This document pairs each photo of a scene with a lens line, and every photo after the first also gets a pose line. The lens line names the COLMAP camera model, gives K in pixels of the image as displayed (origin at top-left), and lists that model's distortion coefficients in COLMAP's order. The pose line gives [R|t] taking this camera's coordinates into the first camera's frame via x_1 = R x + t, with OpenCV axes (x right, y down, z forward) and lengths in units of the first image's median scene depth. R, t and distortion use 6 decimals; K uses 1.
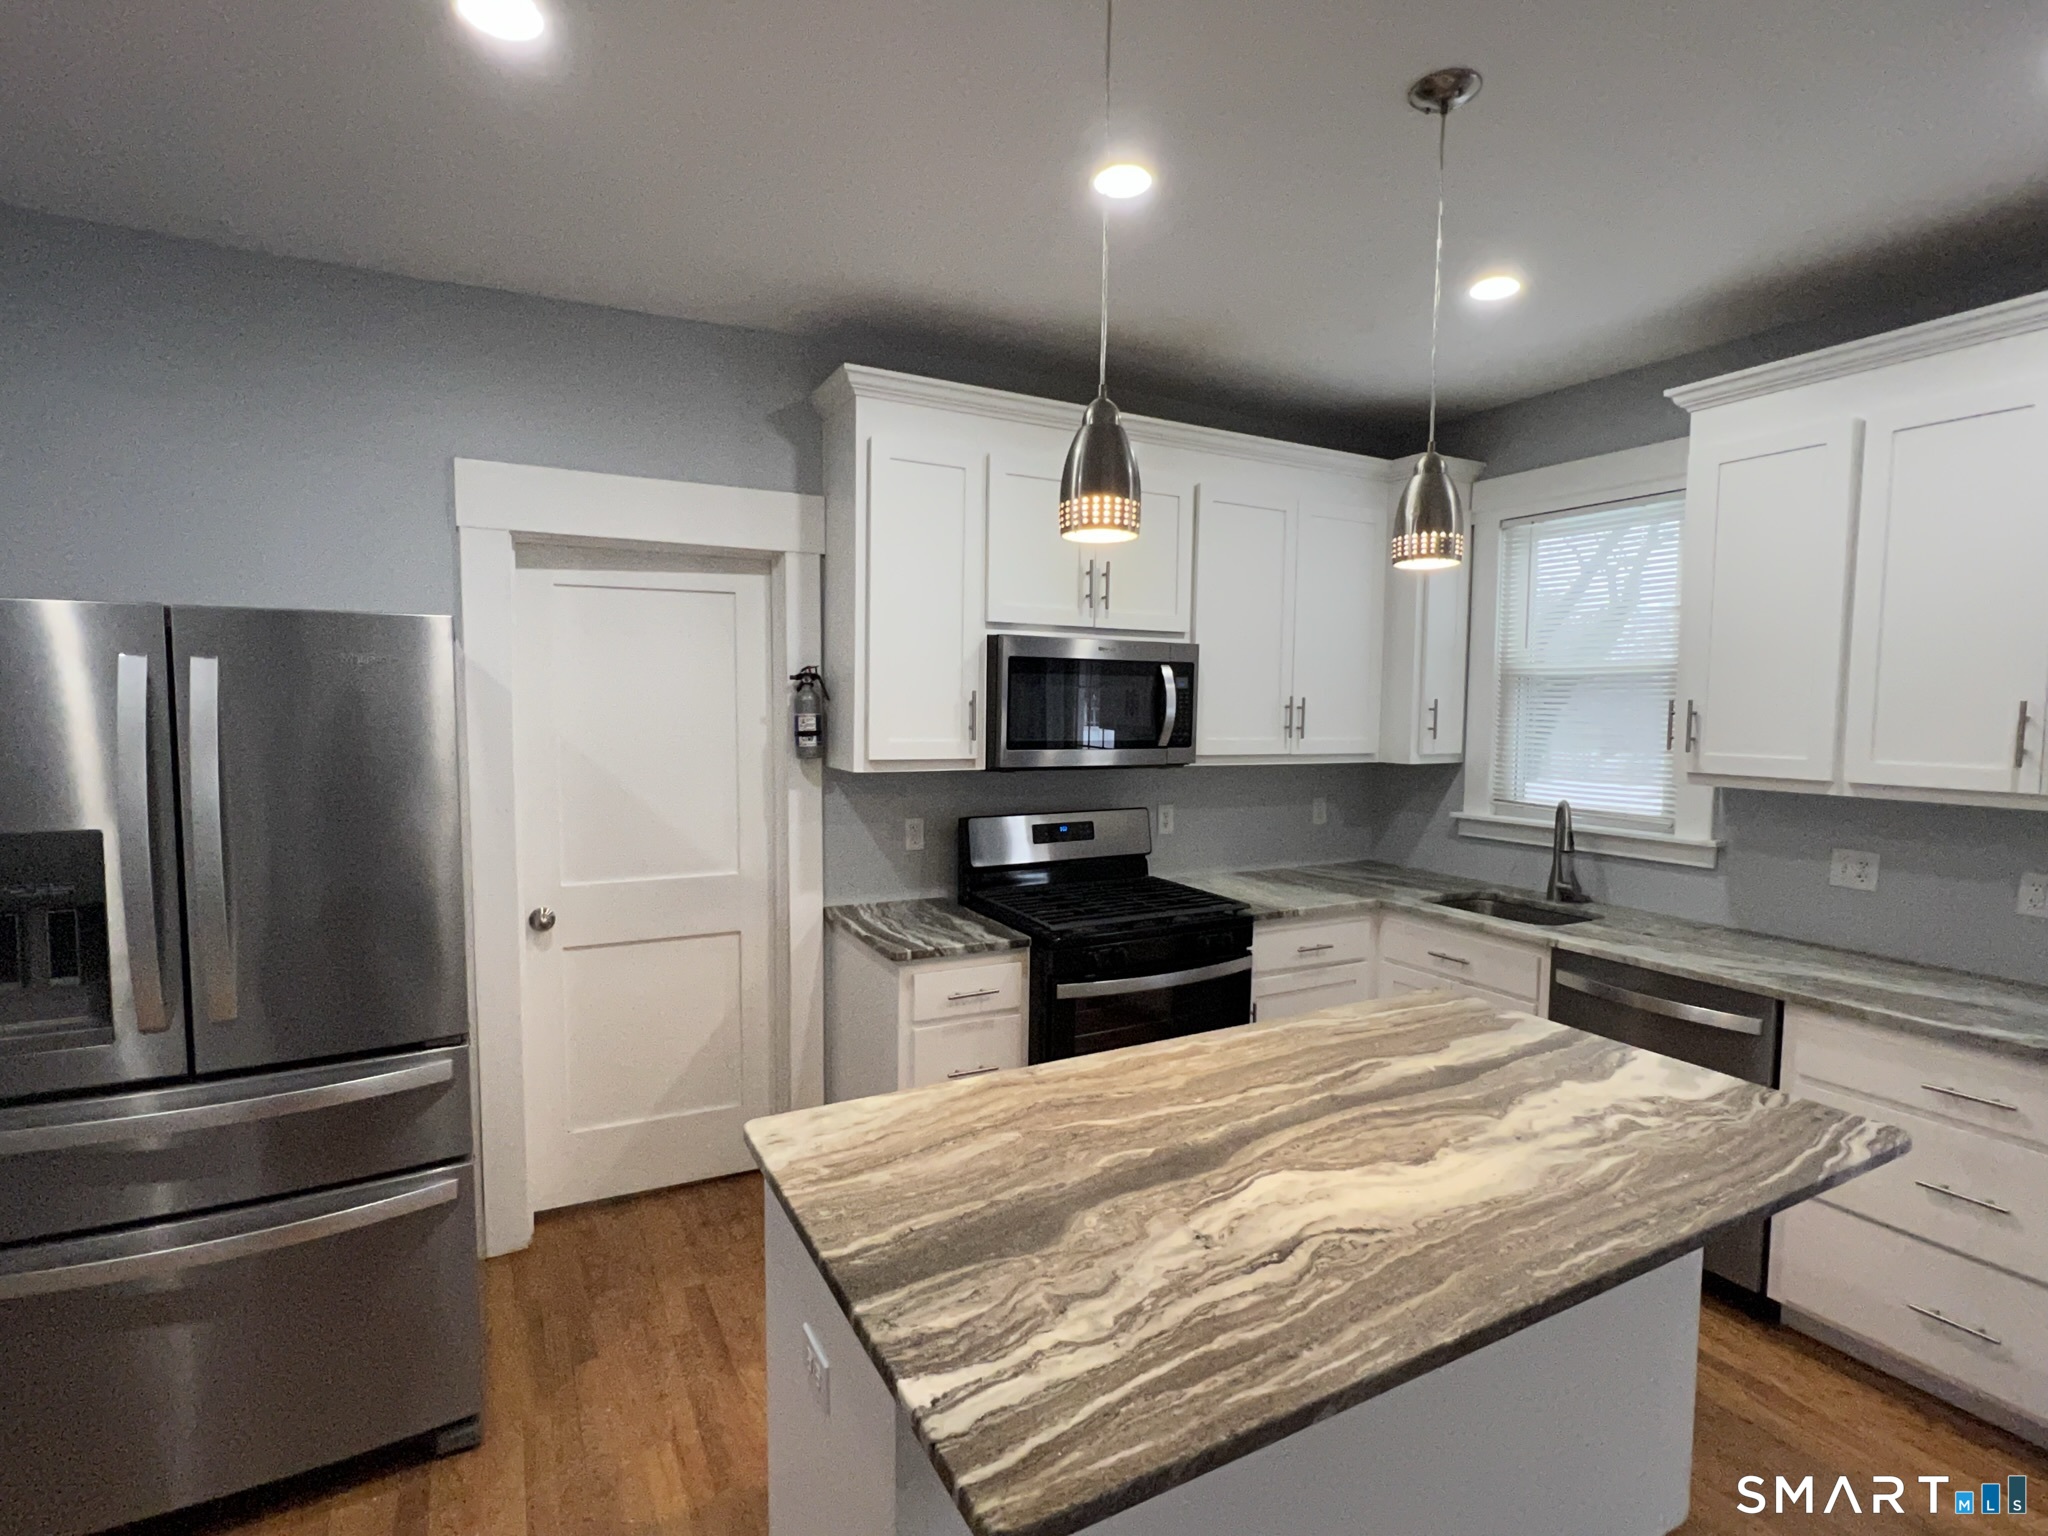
lens RADIAL K [[996.1, 0, 1008.6], [0, 996.1, 765.5], [0, 0, 1]] dist [-0.006114, 0.000413]
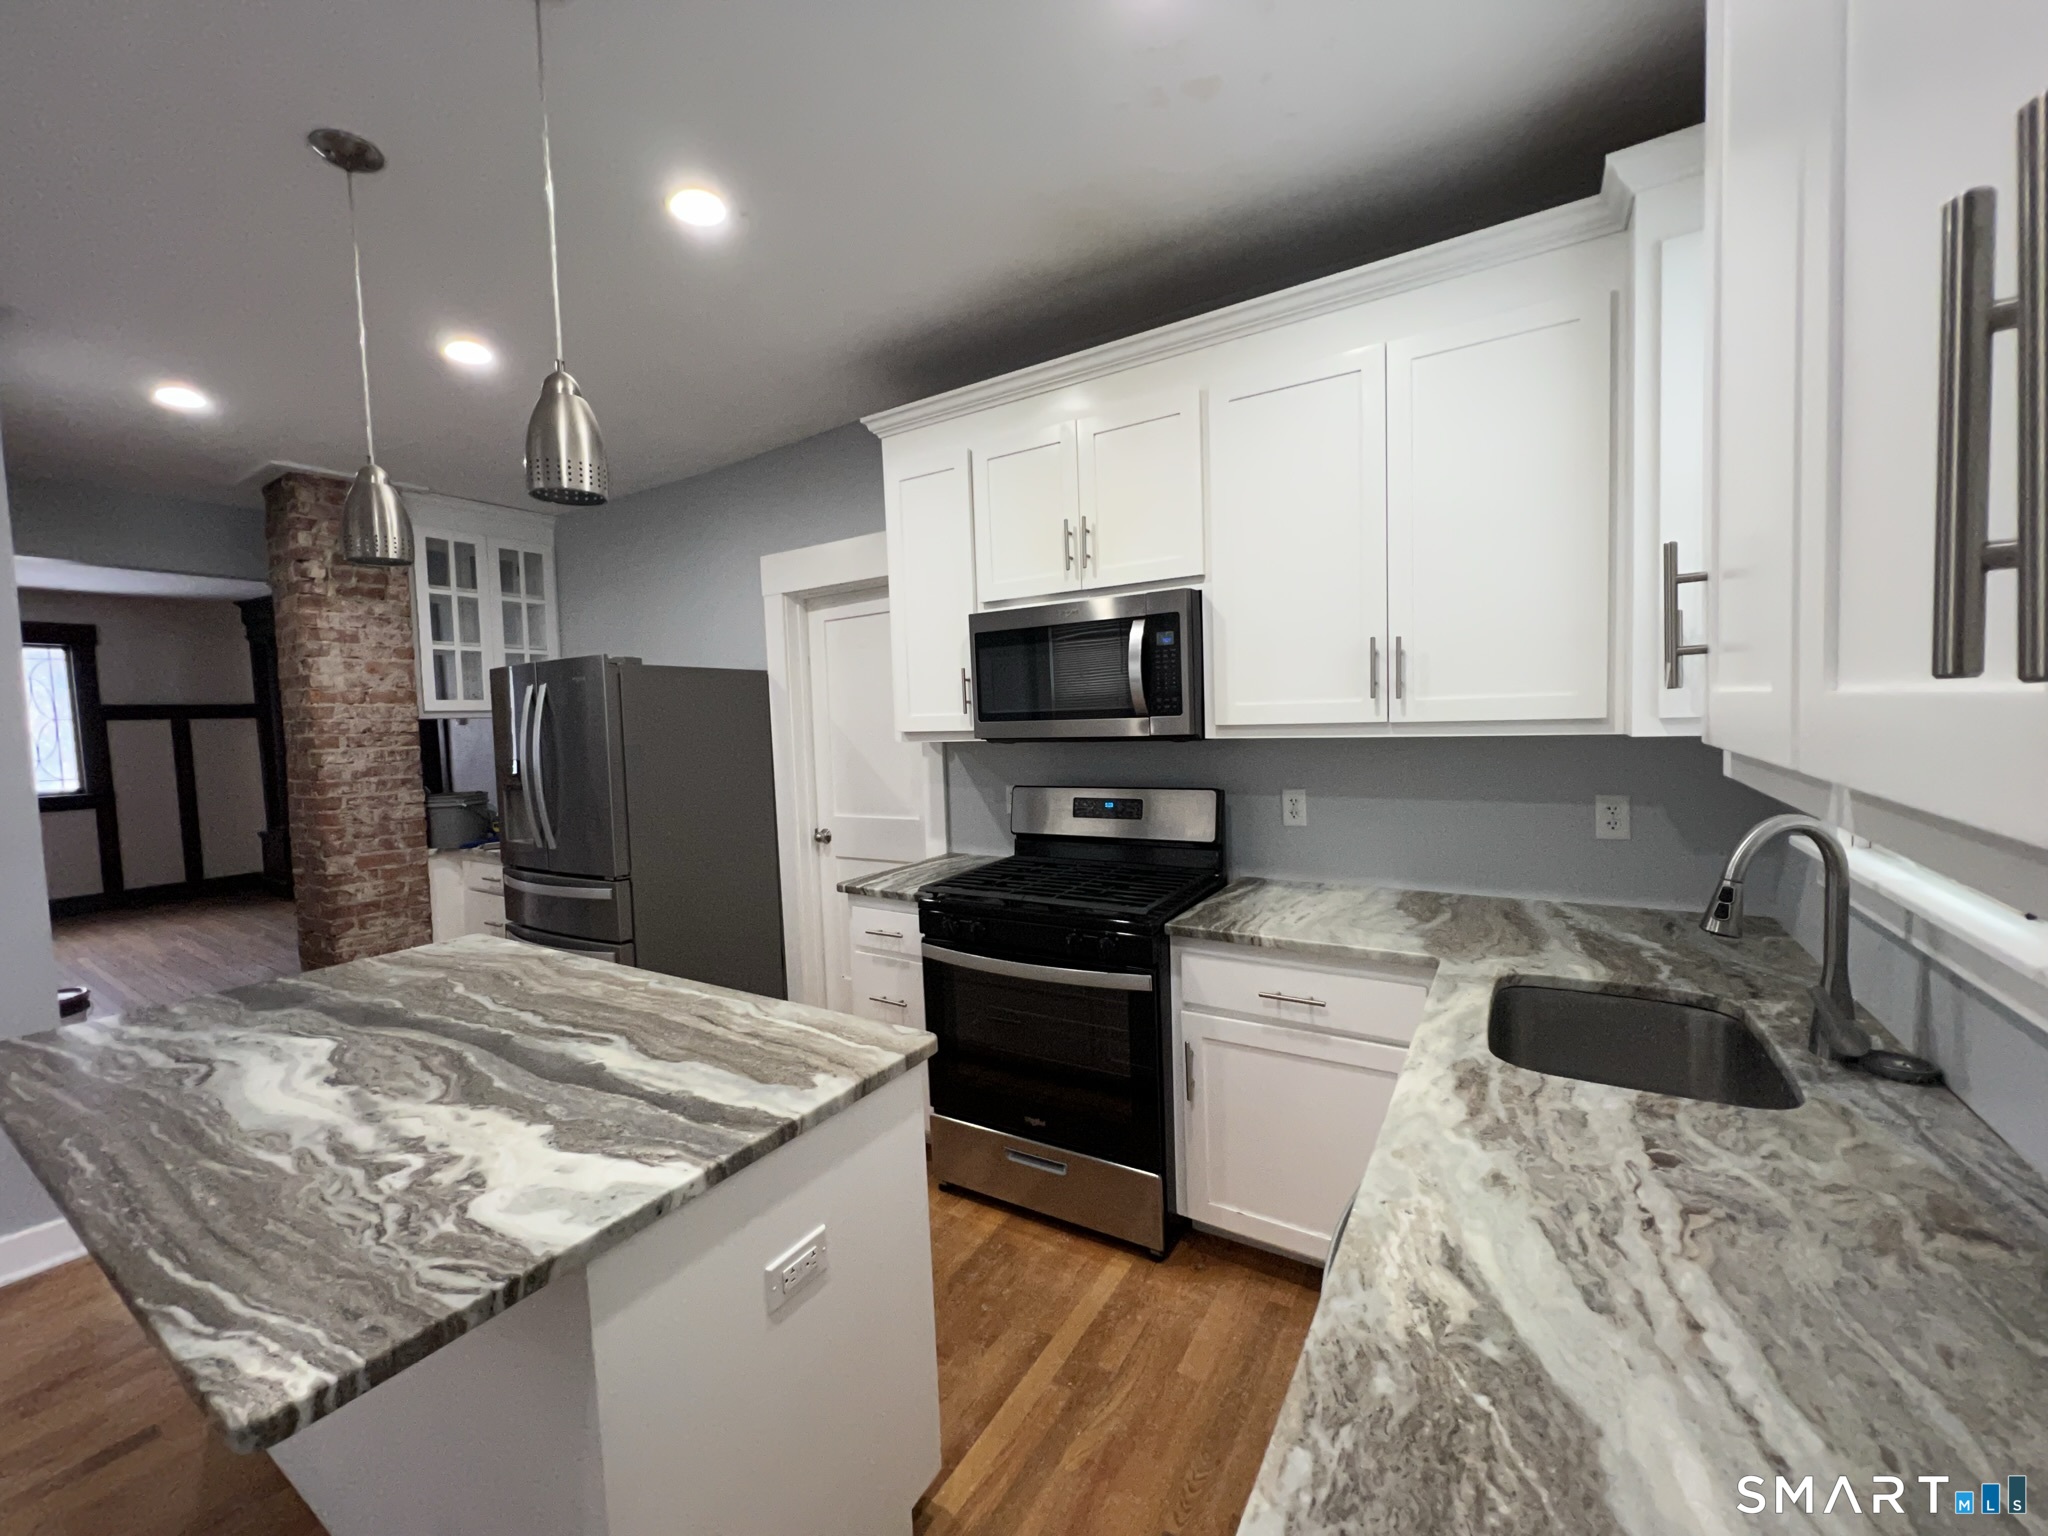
lens RADIAL K [[819.5, 0, 1020.5], [0, 819.5, 763.0], [0, 0, 1]] dist [-0.006208, 0.000903]
pose [[0.495280, 0.022947, -0.868430, 0.961640], [-0.014747, 0.999729, 0.018006, 0.015188], [0.868608, 0.003889, 0.495484, 0.751360]]
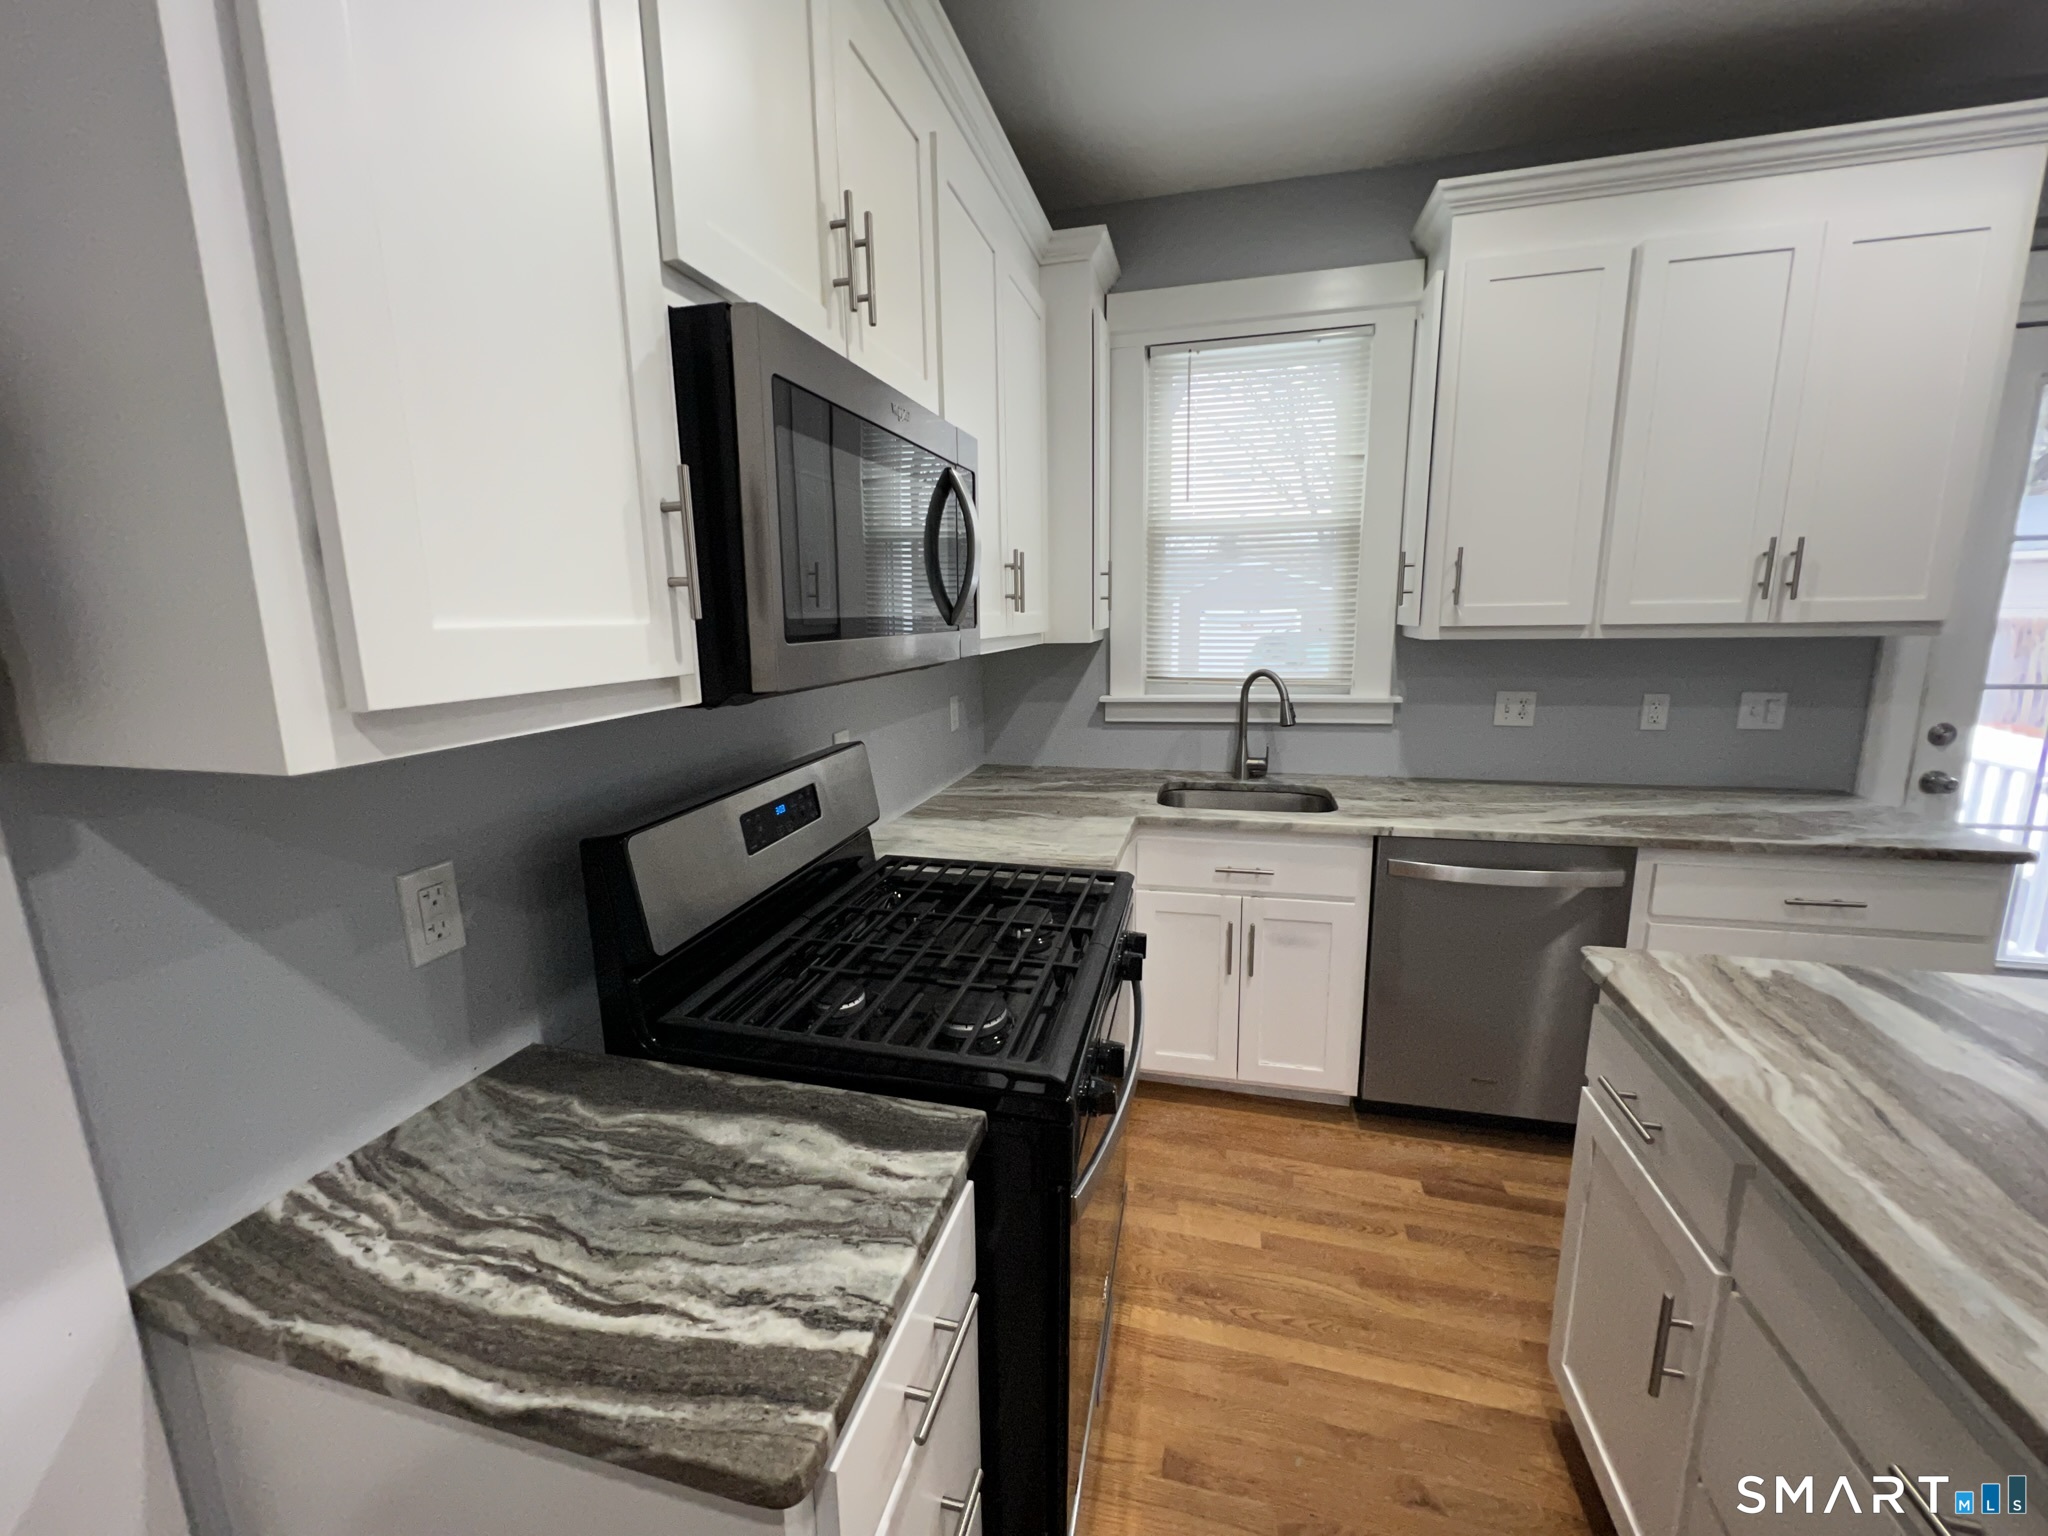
lens RADIAL K [[819.5, 0, 1013.2], [0, 819.5, 761.0], [0, 0, 1]] dist [-0.006208, 0.000903]
pose [[0.673139, -0.157015, 0.722655, -0.211863], [0.073385, 0.986559, 0.145998, -0.012706], [-0.735866, -0.045244, 0.675614, 0.905068]]
